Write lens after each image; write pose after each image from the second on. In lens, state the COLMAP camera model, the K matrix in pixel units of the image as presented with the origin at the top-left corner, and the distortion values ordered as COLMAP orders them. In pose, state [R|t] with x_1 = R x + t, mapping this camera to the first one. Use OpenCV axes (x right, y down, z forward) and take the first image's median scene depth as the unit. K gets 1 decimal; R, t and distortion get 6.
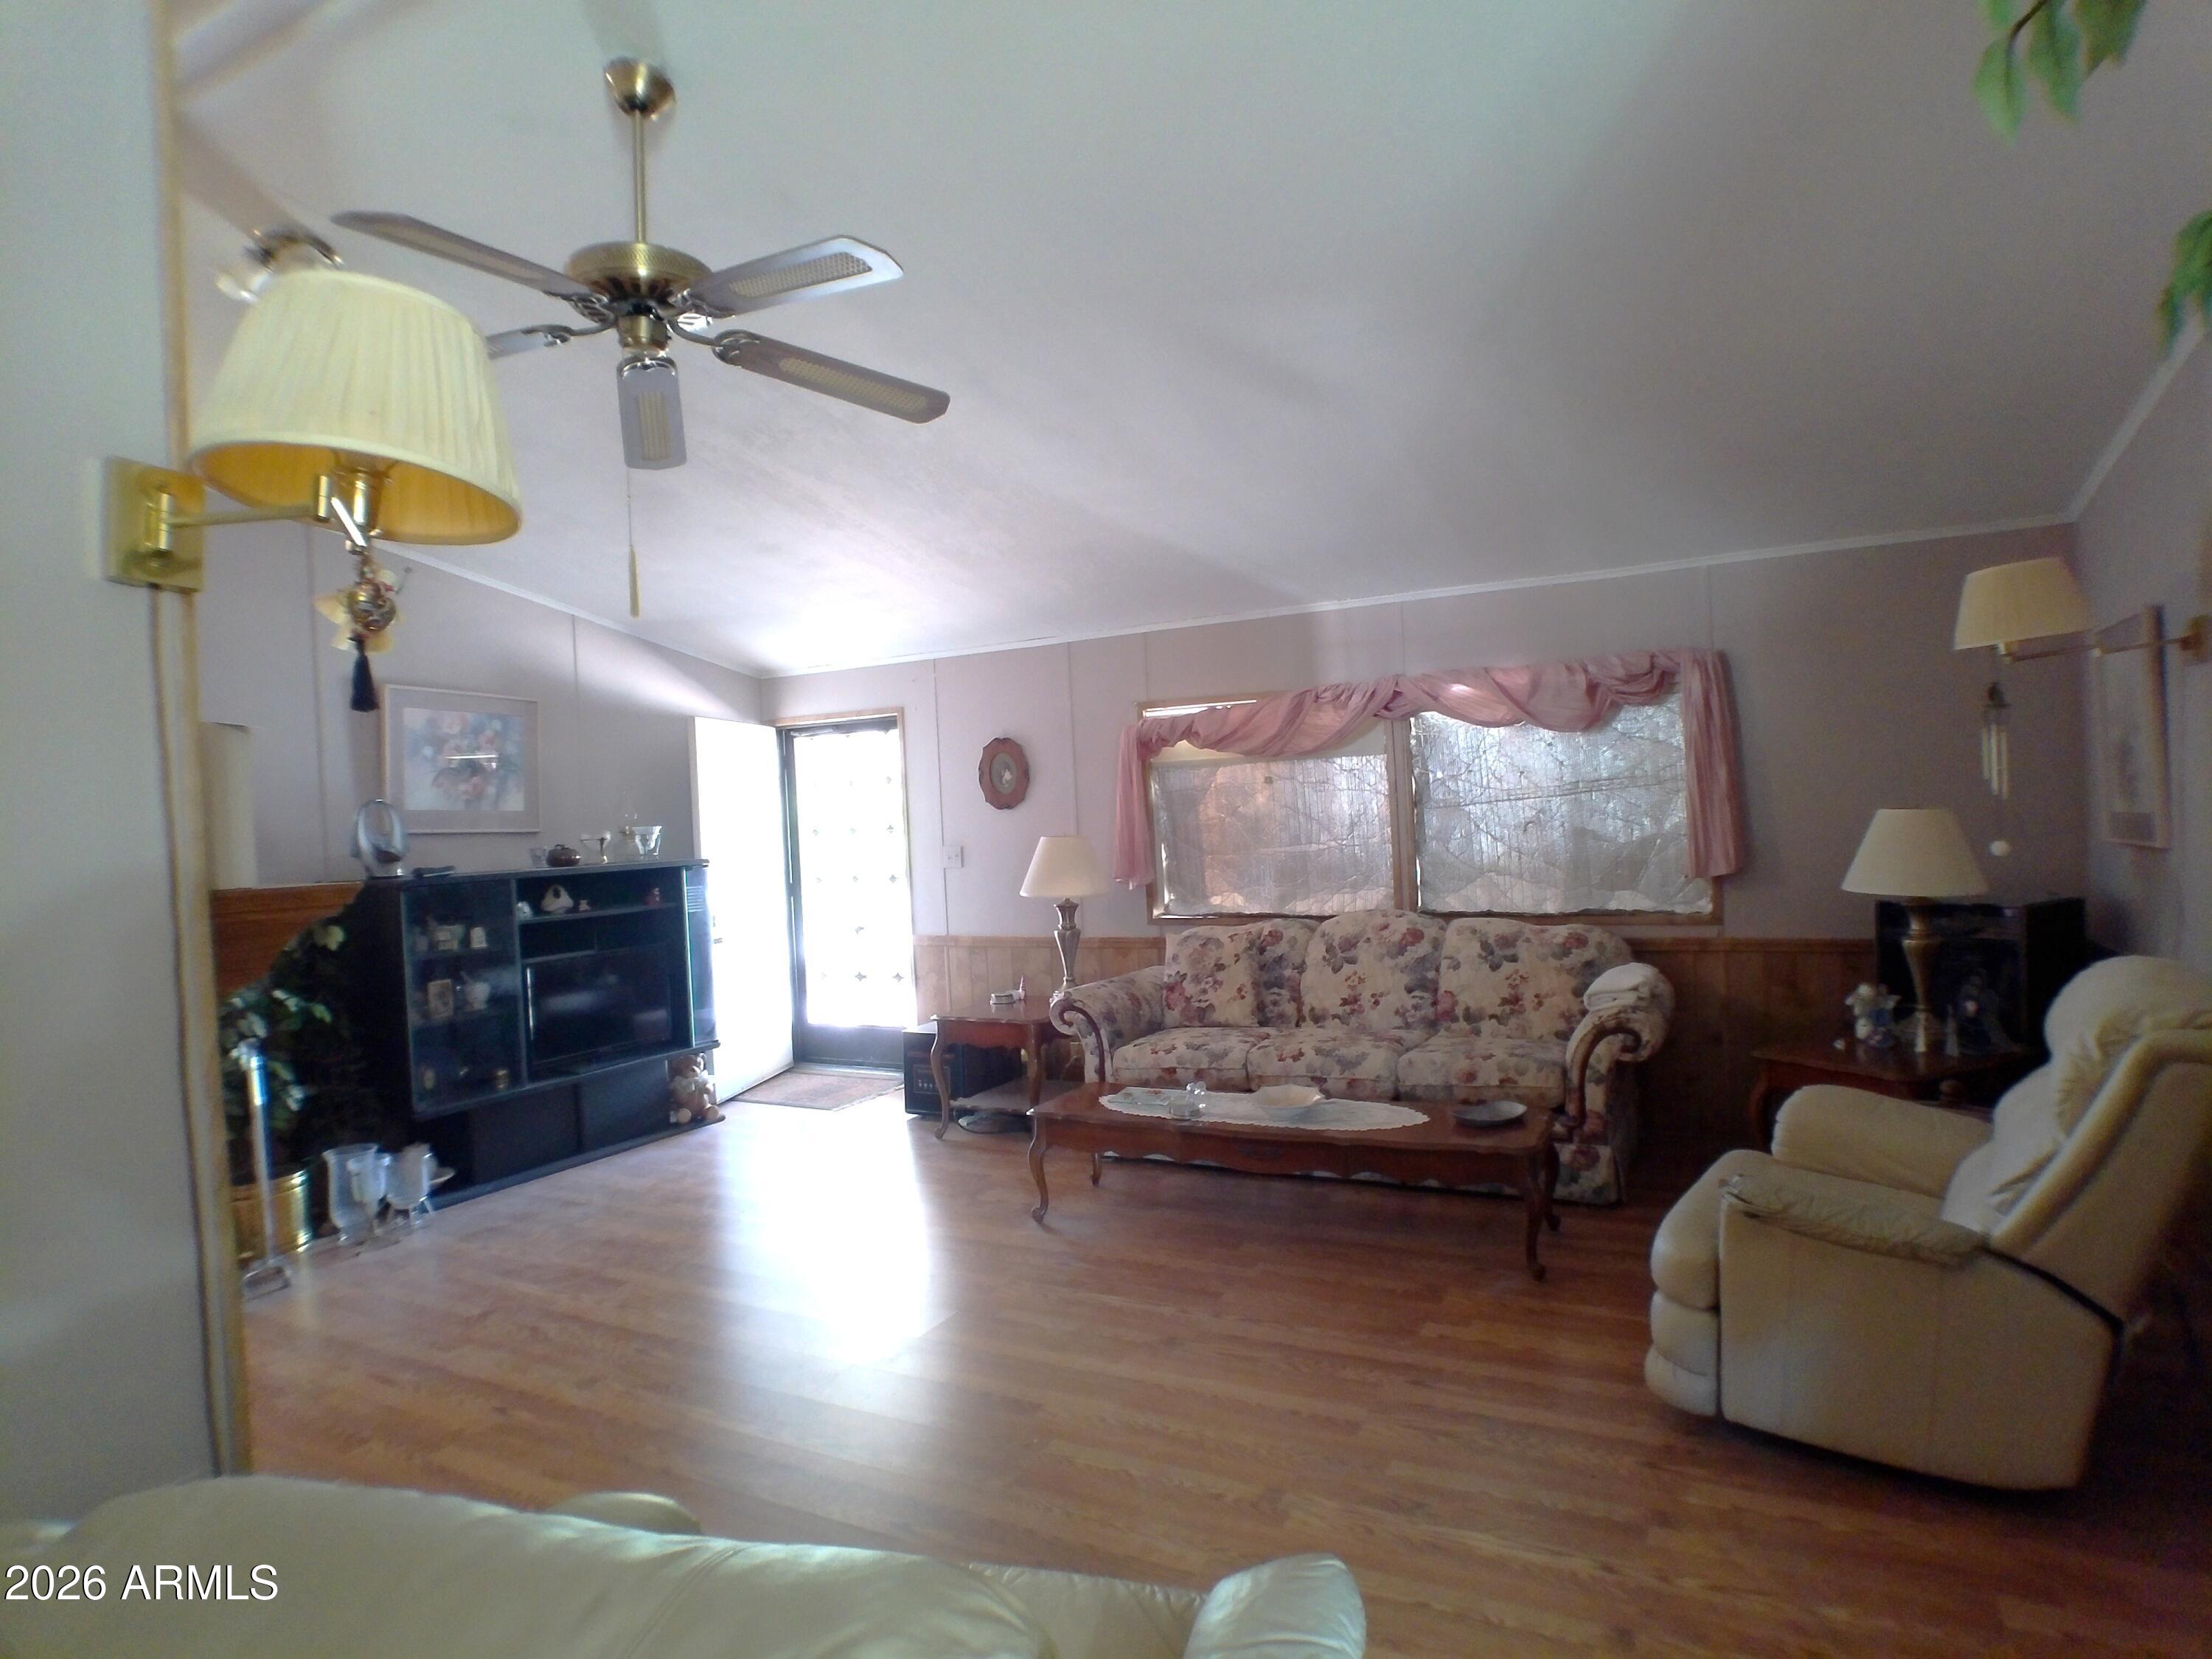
lens RADIAL K [[1246.0, 0, 1101.2], [0, 1246.0, 834.9], [0, 0, 1]] dist [-0.046258, -0.001814]
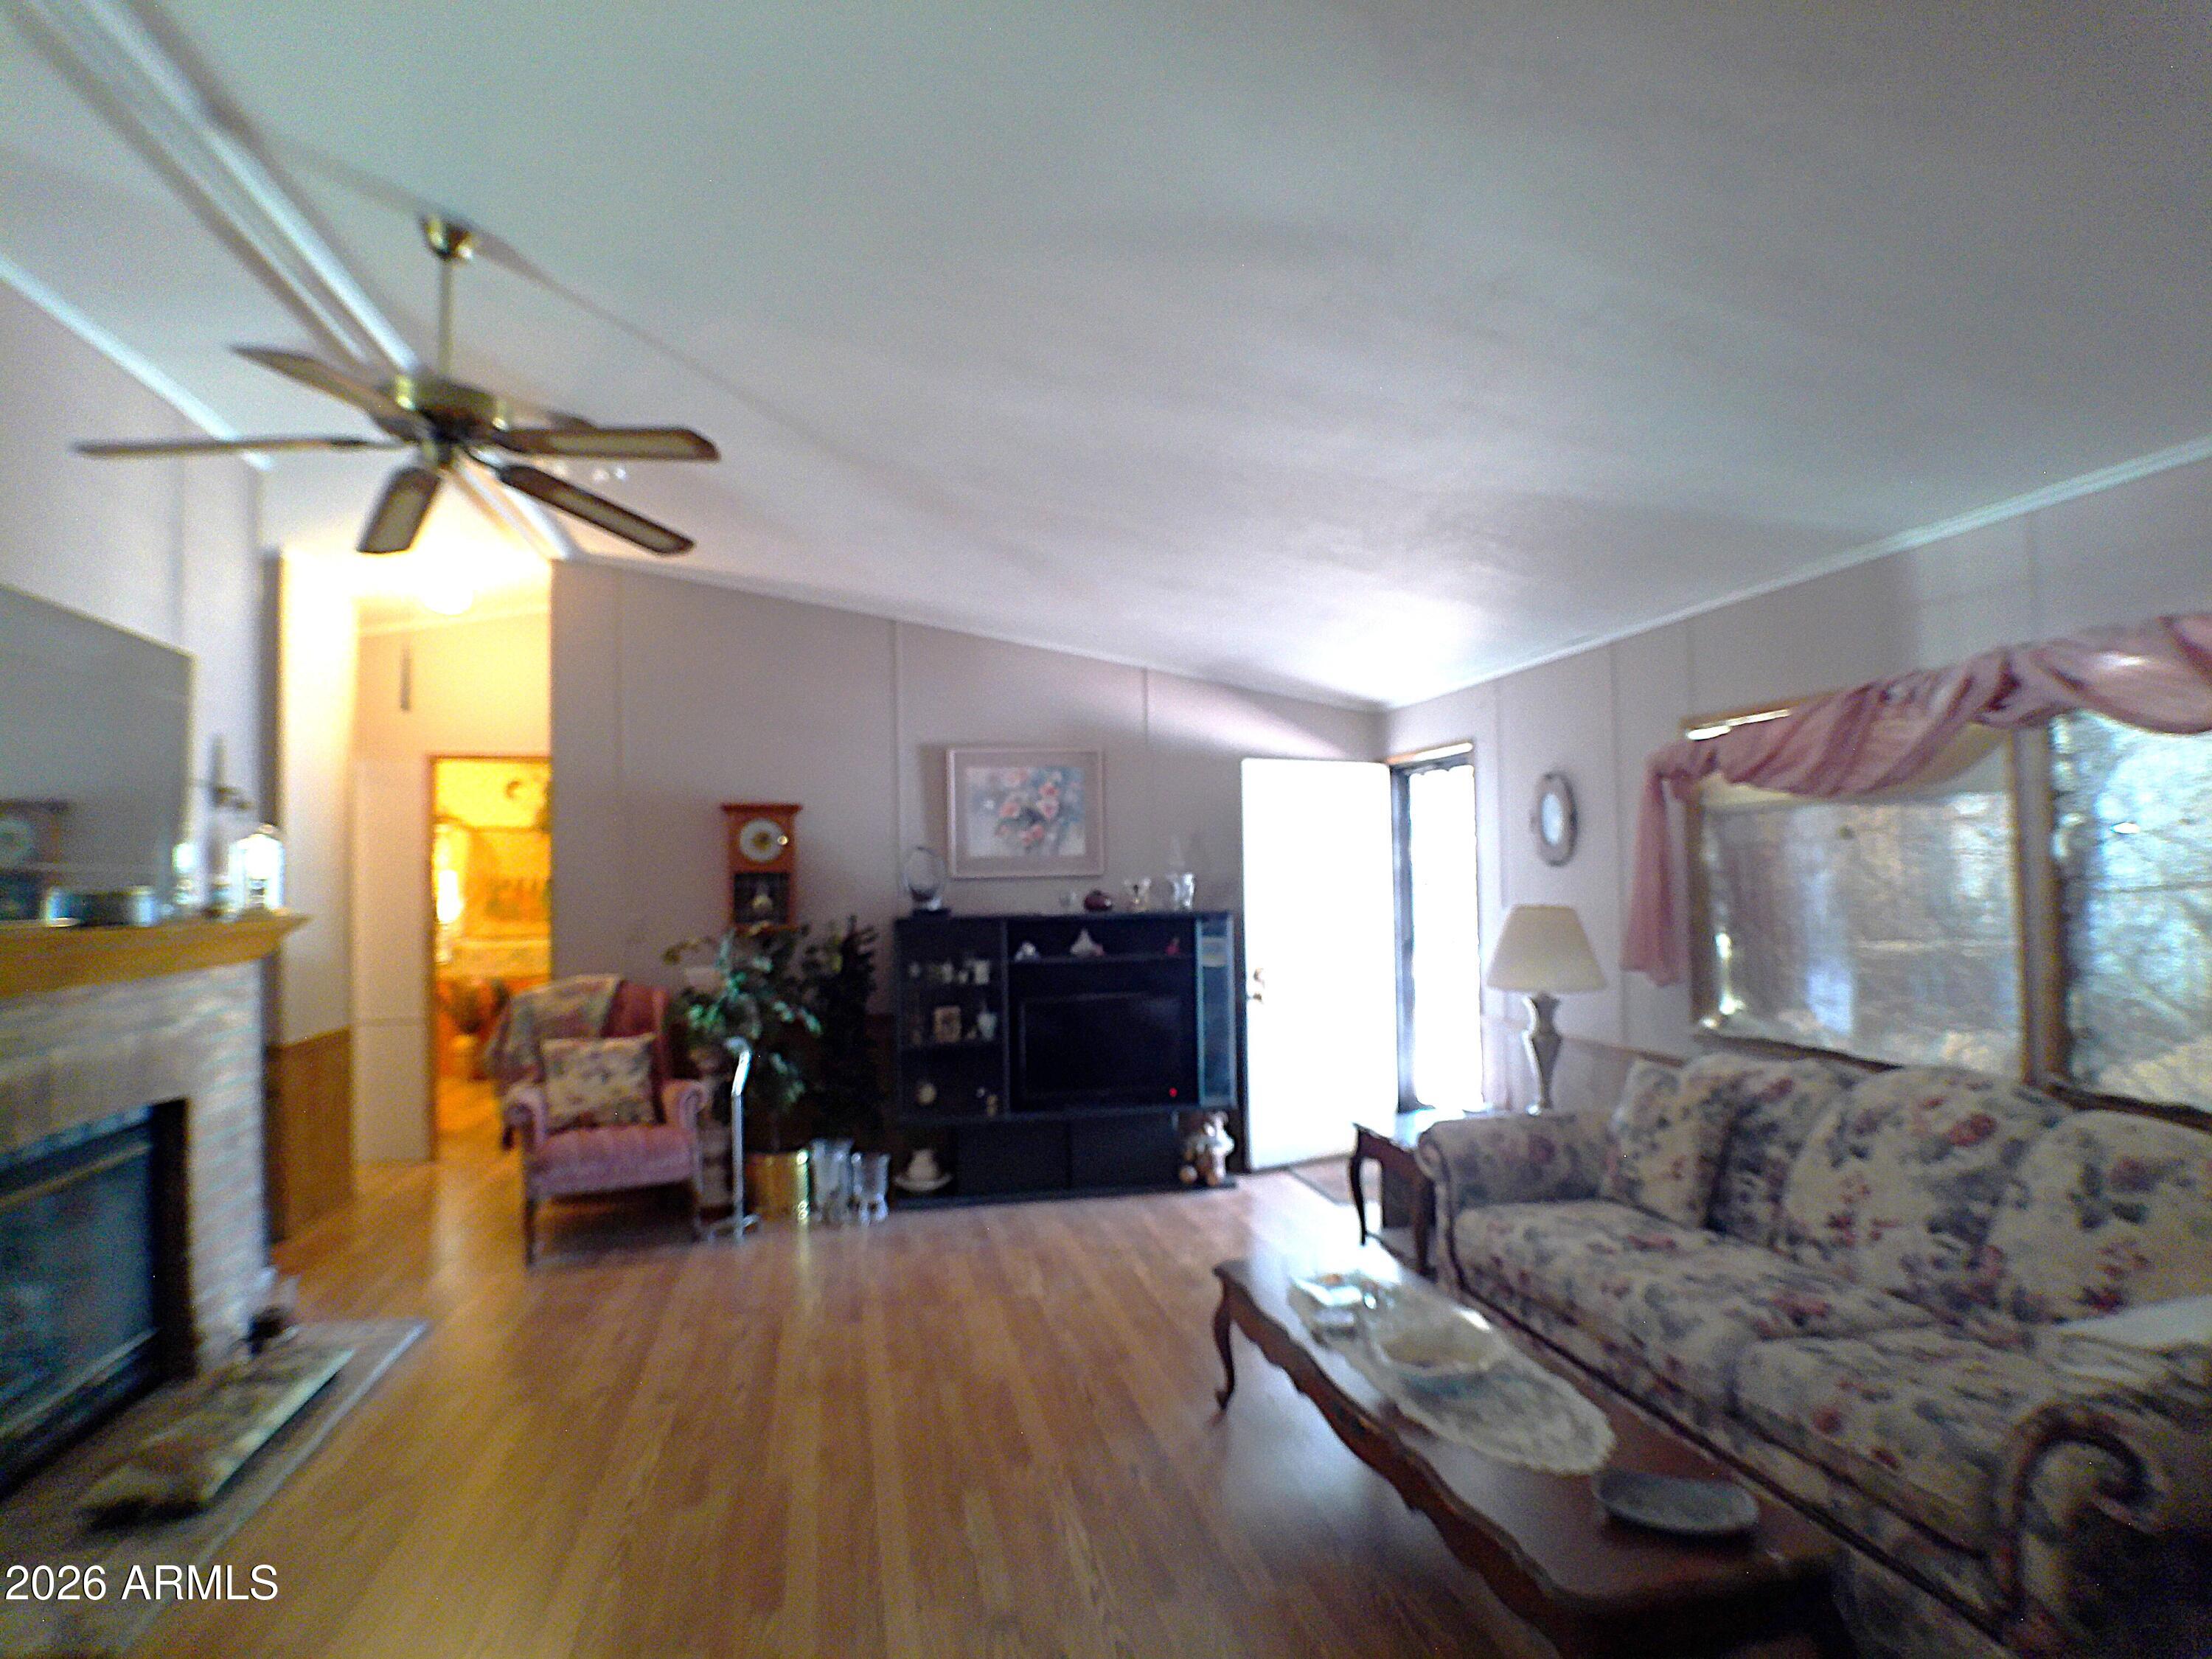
lens RADIAL K [[1246.0, 0, 1101.2], [0, 1246.0, 834.9], [0, 0, 1]] dist [-0.046258, -0.001814]
pose [[0.633834, 0.008749, -0.773420, 0.403892], [-0.022887, 0.999710, -0.007447, -0.032753], [0.773131, 0.022421, 0.633851, 0.359751]]
